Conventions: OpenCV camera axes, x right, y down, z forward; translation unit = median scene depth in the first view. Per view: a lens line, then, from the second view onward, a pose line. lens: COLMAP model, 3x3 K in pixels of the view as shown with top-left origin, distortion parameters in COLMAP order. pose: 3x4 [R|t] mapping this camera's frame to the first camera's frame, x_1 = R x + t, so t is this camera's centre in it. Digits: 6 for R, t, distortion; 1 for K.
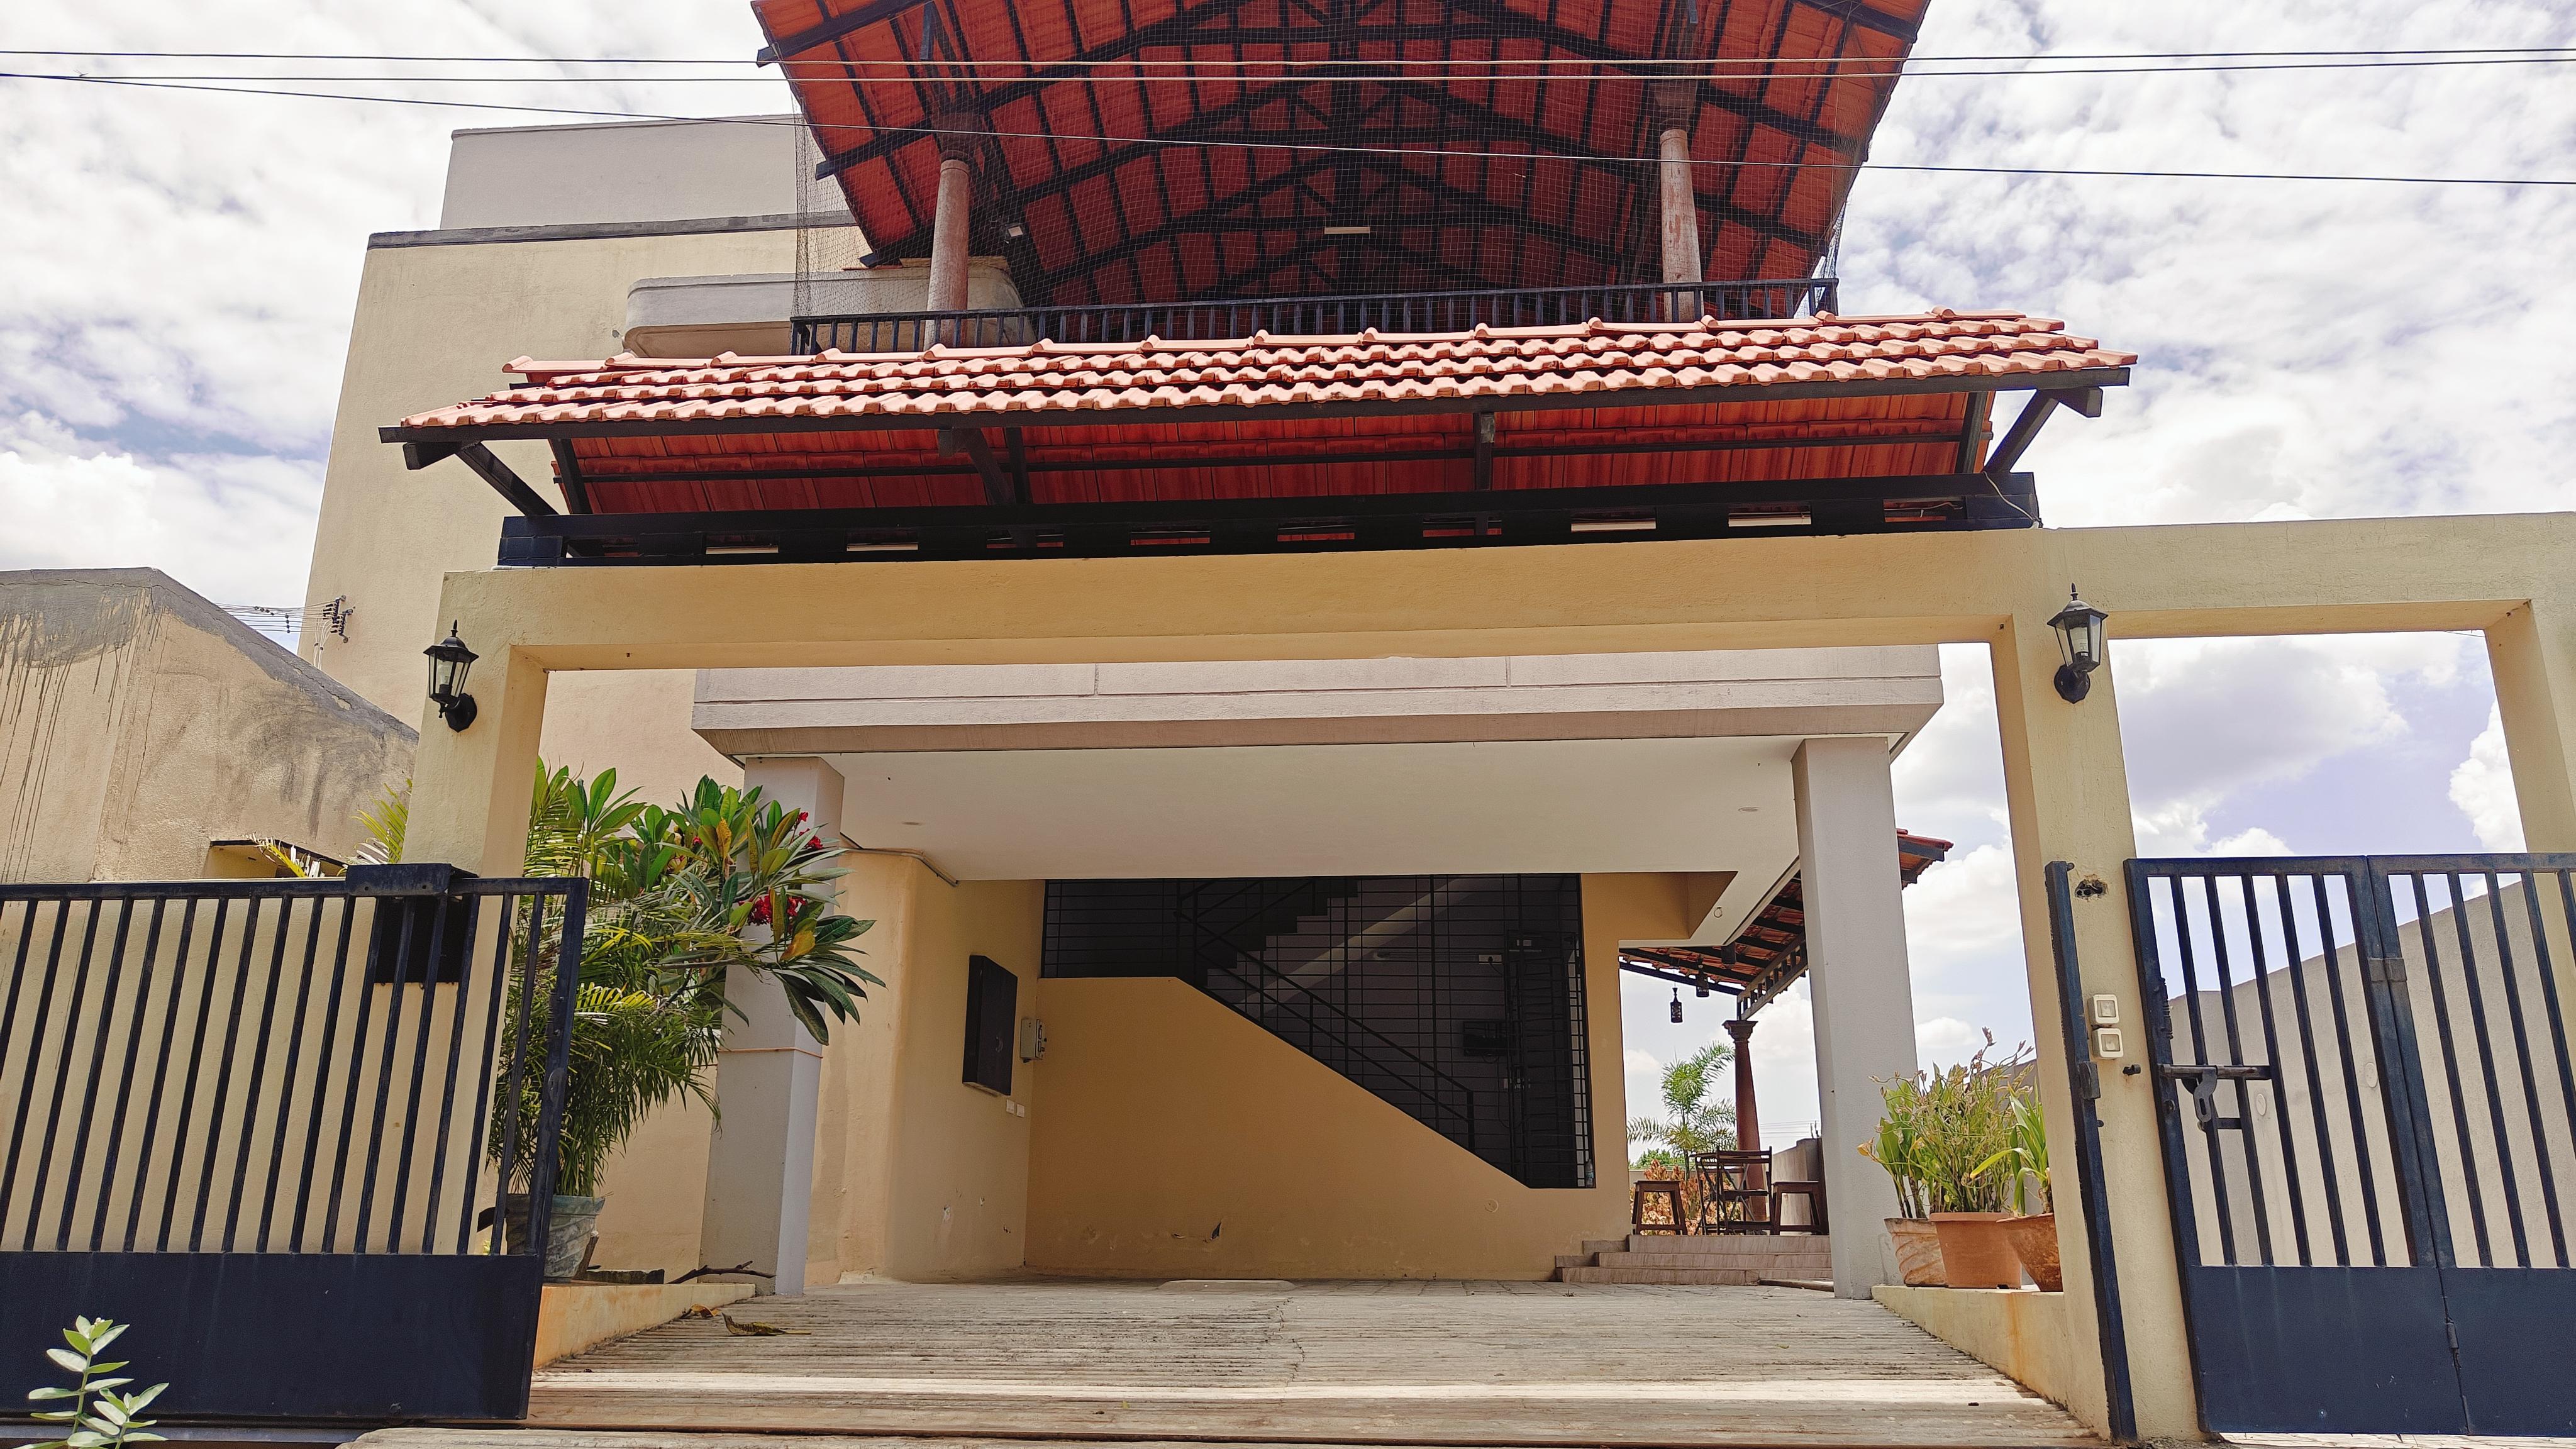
lens RADIAL K [[1807.1, 0, 1280.2], [0, 1807.1, 728.8], [0, 0, 1]] dist [0.006053, 0.003064]
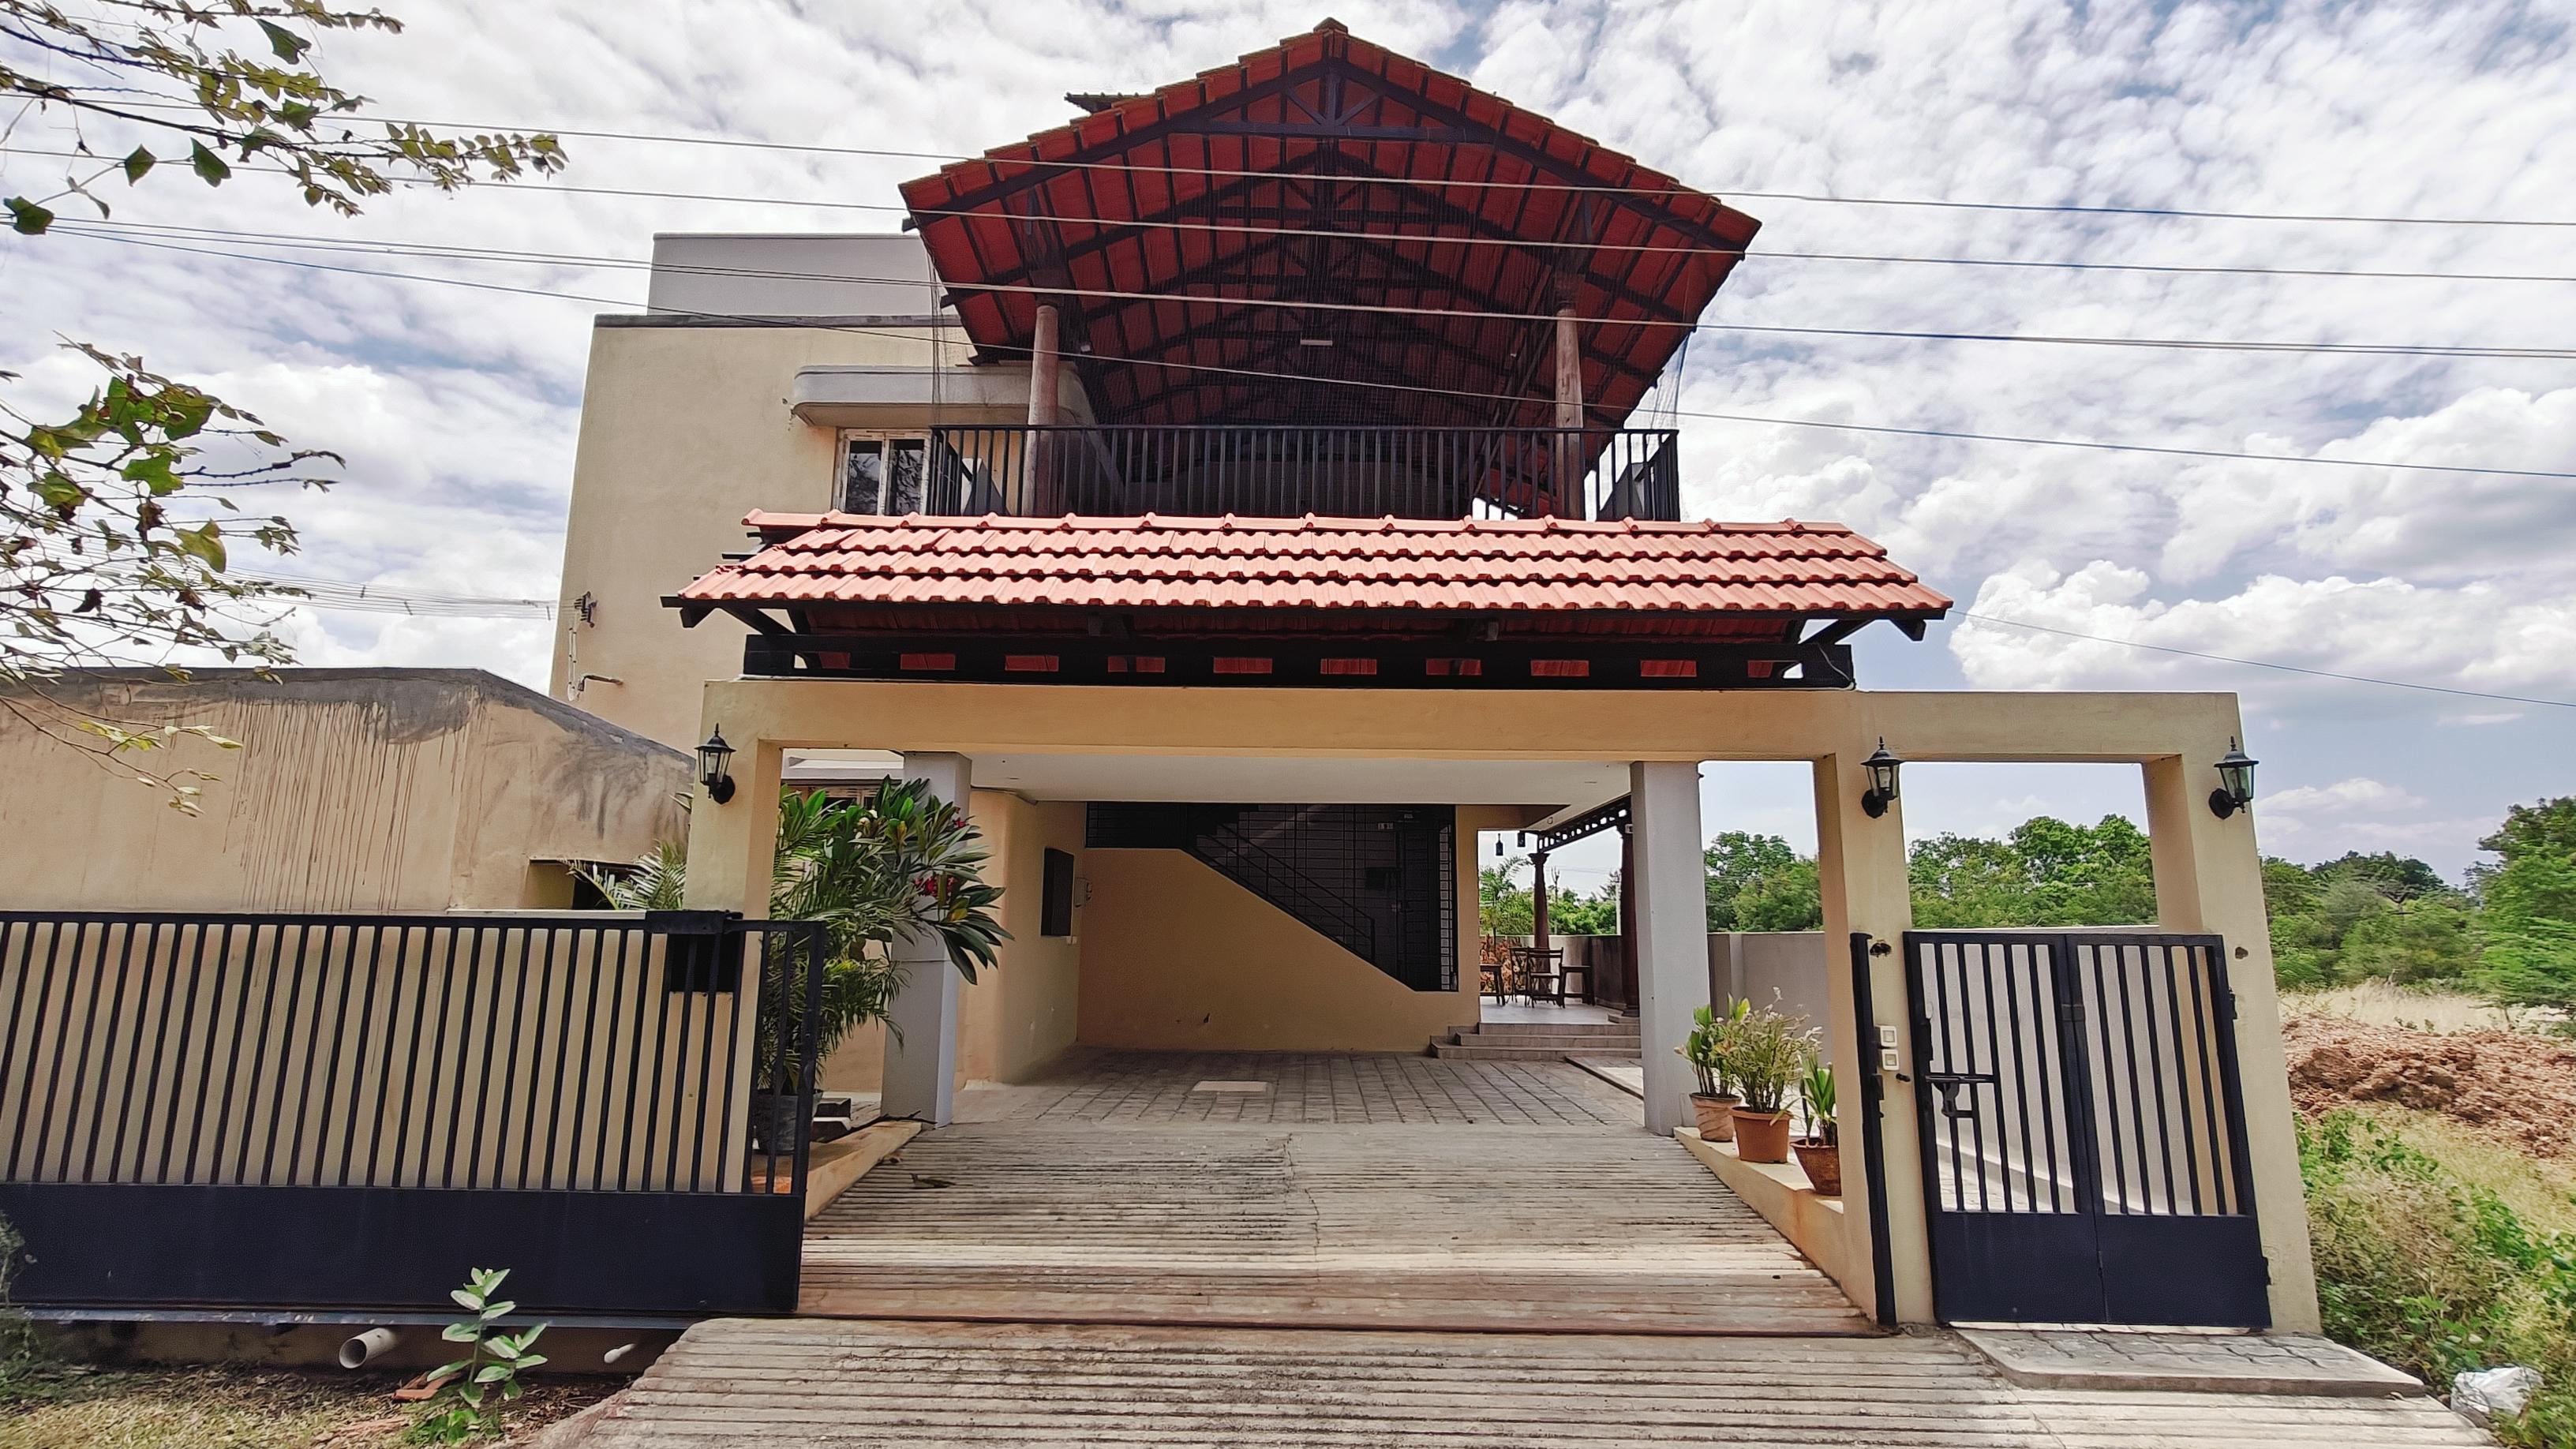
lens RADIAL K [[1204.7, 0, 1288.0], [0, 1204.7, 724.5], [0, 0, 1]] dist [0.003336, -0.000397]
pose [[0.997342, 0.016090, 0.071066, -0.087993], [-0.024039, 0.993365, 0.112460, -0.161196], [-0.068785, -0.113869, 0.991112, 0.070335]]
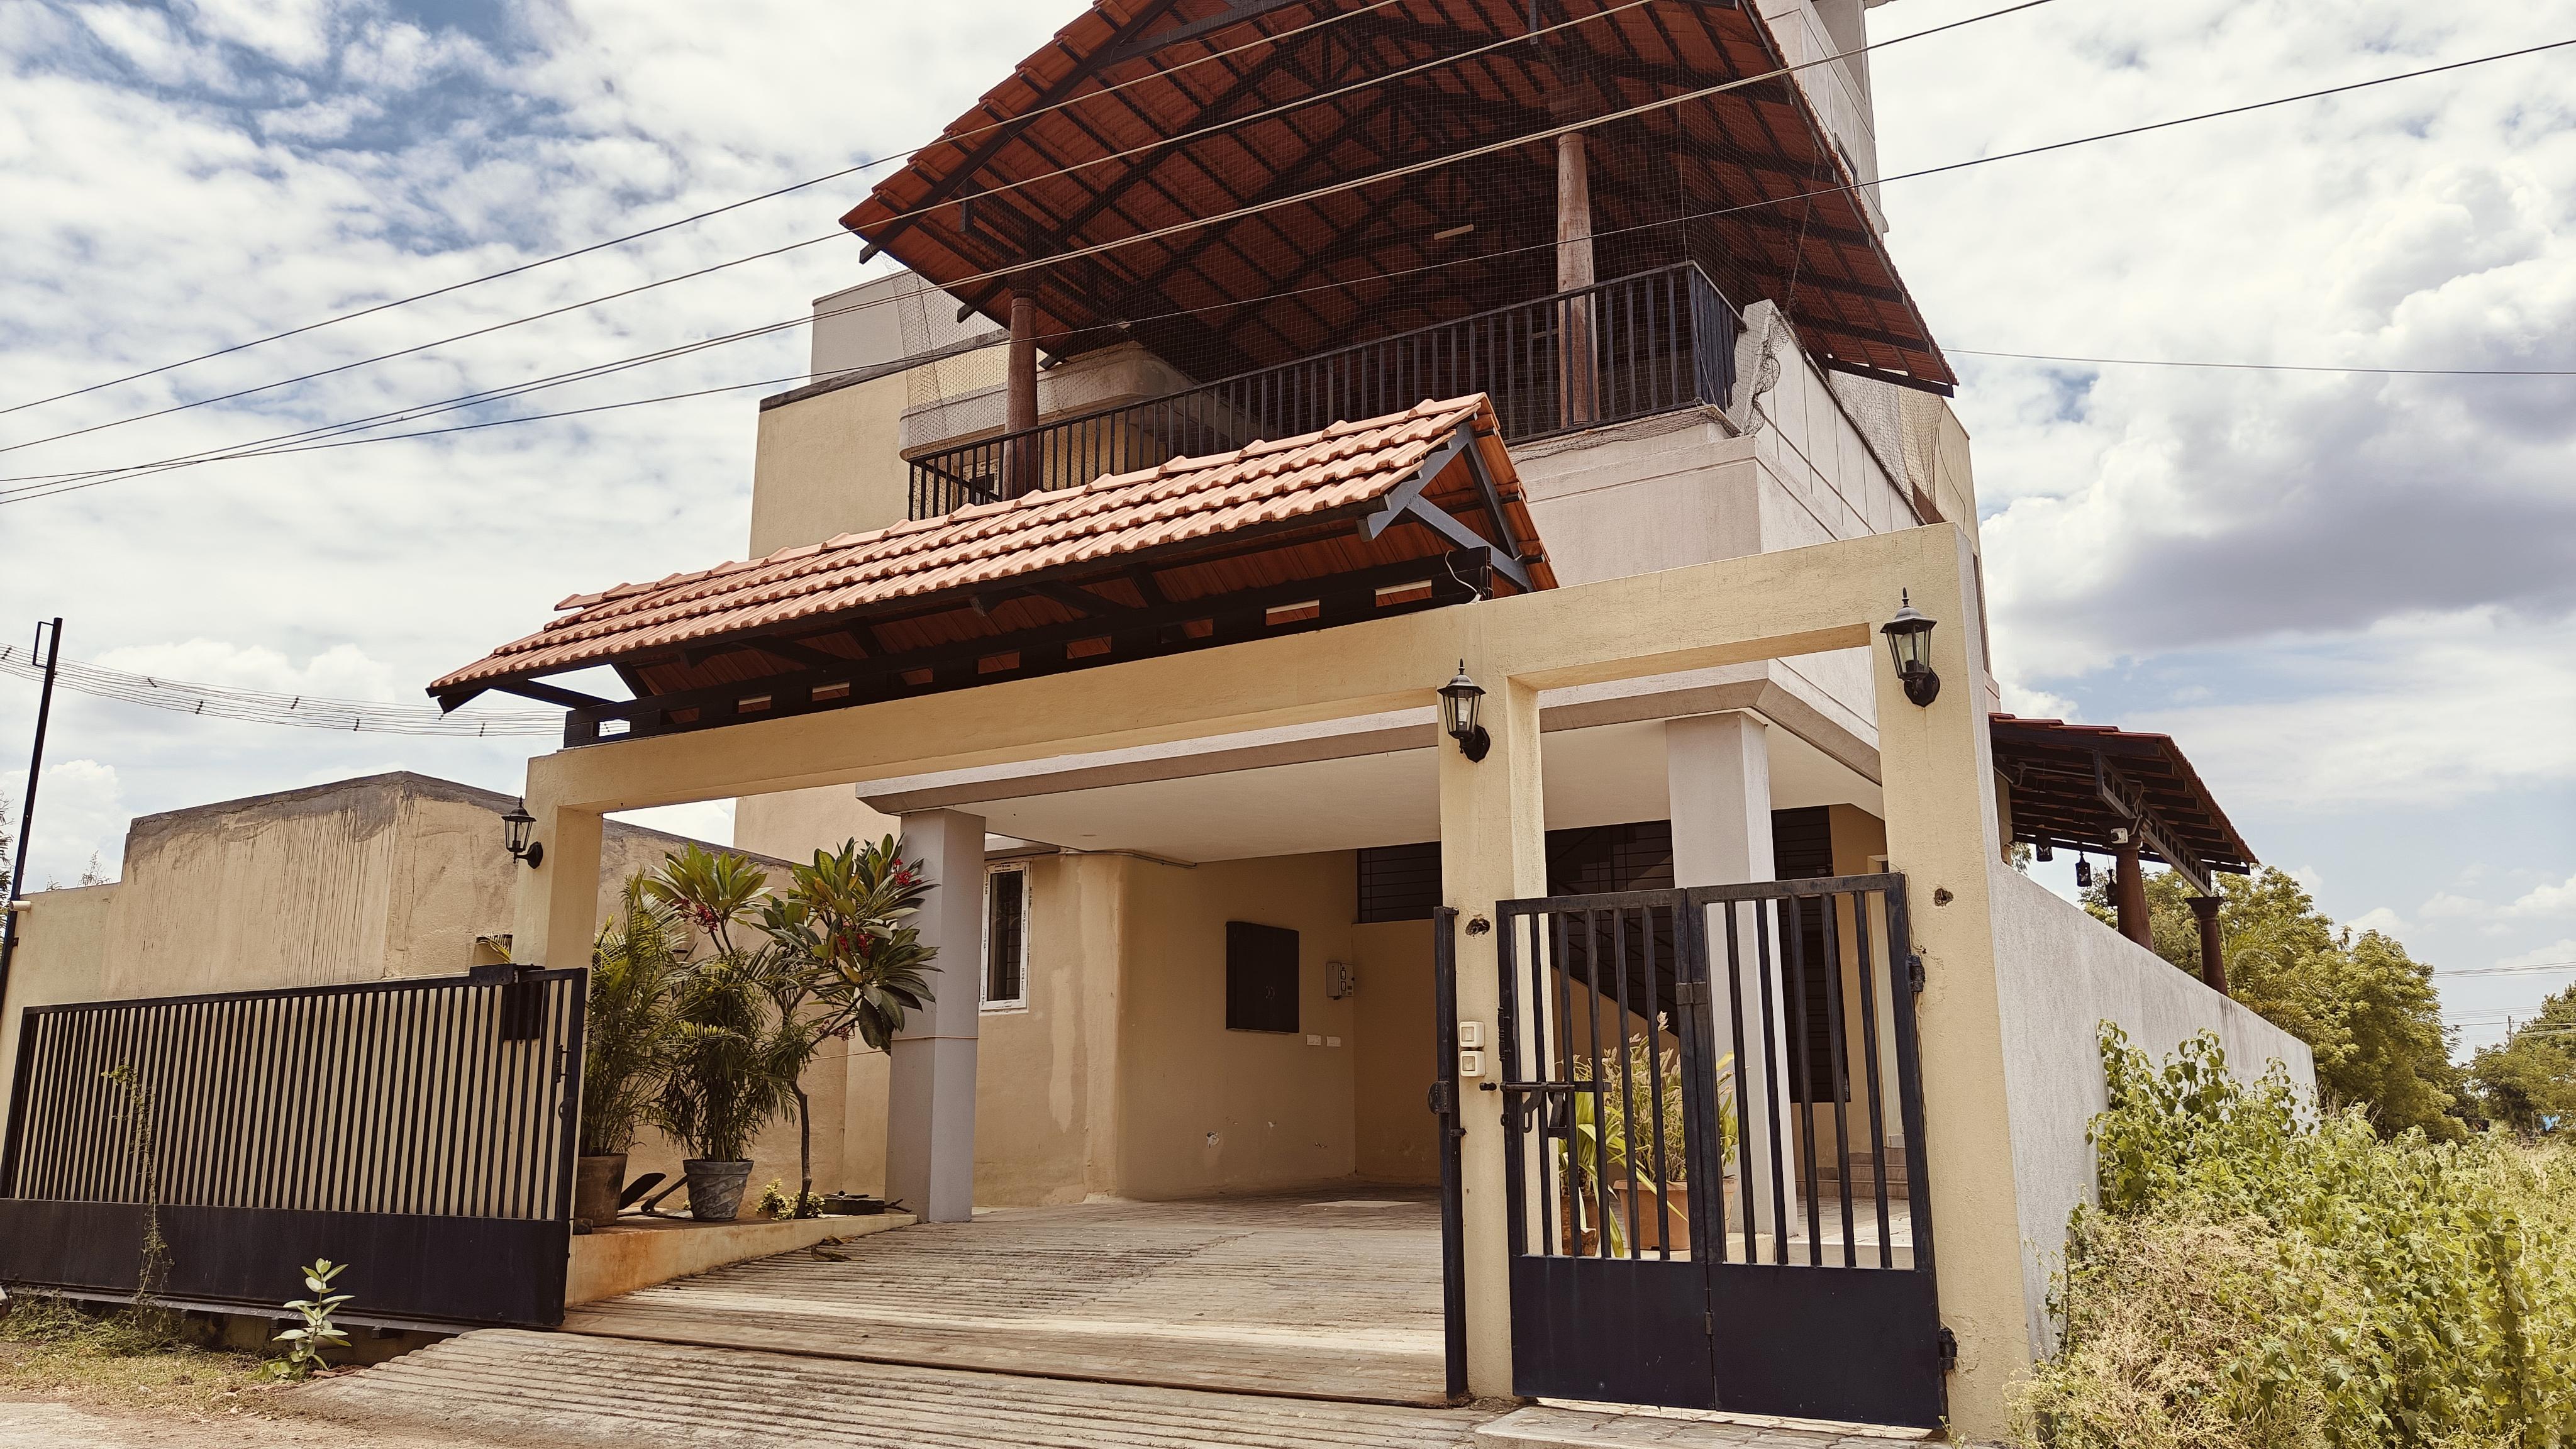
lens RADIAL K [[1807.1, 0, 1280.2], [0, 1807.1, 728.8], [0, 0, 1]] dist [0.006053, 0.003064]
pose [[0.895013, -0.104691, -0.433579, 0.712452], [0.137576, 0.989465, 0.045077, -0.089827], [0.424292, -0.099995, 0.899987, -0.065881]]
